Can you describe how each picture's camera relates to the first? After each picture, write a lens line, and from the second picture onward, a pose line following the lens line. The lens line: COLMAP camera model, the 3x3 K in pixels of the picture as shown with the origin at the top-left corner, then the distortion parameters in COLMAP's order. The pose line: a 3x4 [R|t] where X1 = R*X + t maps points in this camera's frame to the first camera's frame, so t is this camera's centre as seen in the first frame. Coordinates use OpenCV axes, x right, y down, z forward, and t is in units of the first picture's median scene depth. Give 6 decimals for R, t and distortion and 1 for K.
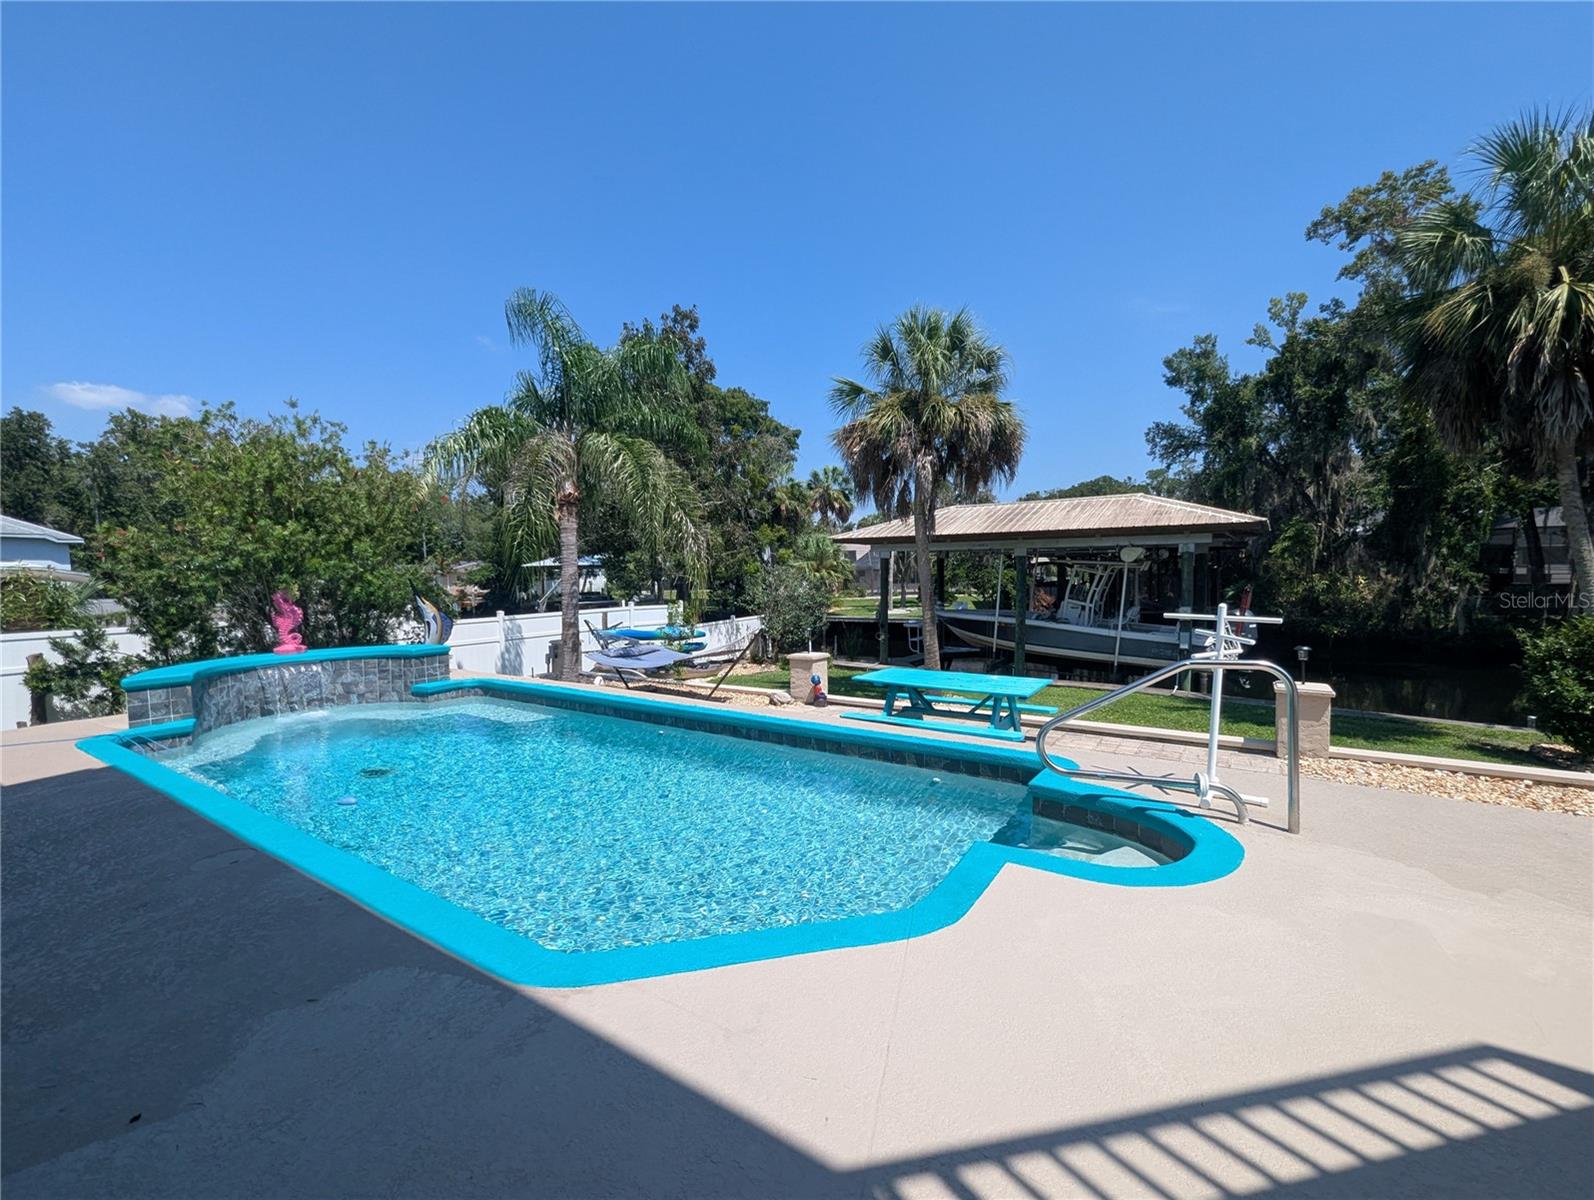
lens RADIAL K [[647.0, 0, 834.3], [0, 647.0, 592.0], [0, 0, 1]] dist [-0.000500, -0.000165]
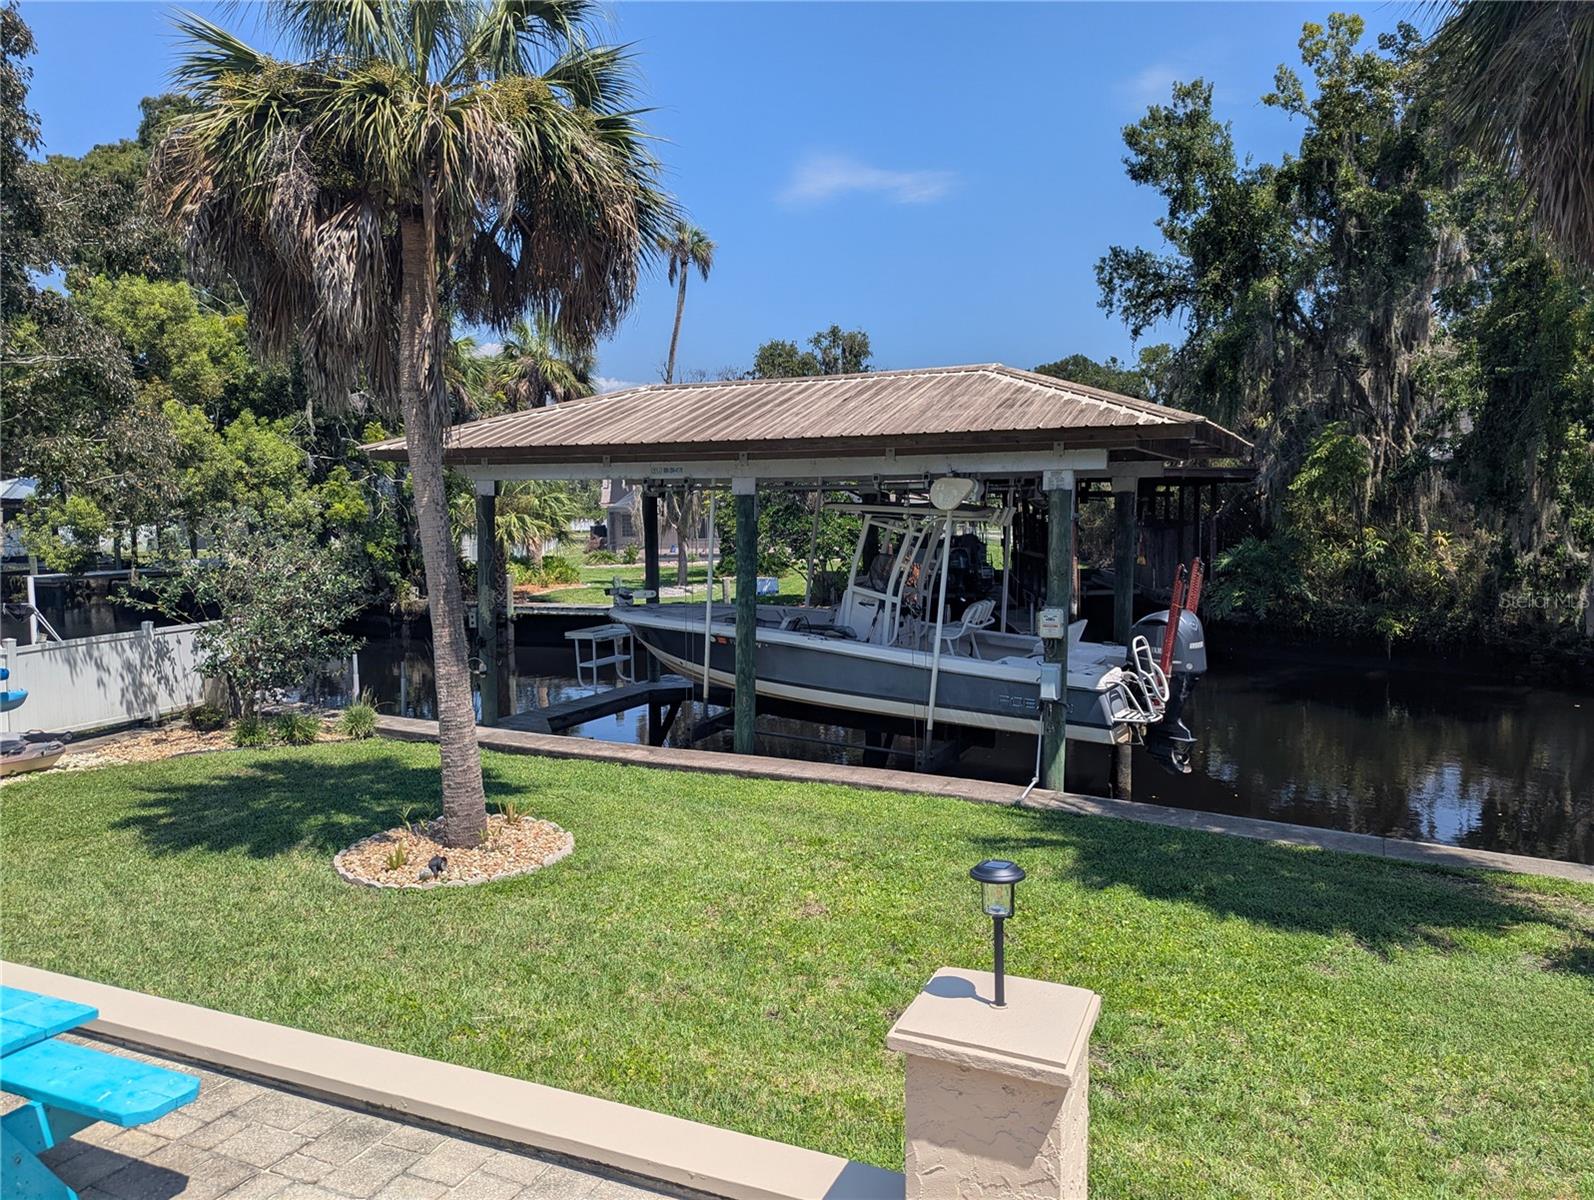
lens RADIAL K [[1109.6, 0, 797.0], [0, 1109.6, 600.0], [0, 0, 1]] dist [0.073924, -0.111718]
pose [[0.989067, -0.006301, 0.147329, 0.113586], [-0.000391, 0.998971, 0.045352, -0.008804], [-0.147463, -0.044914, 0.988047, 0.110221]]
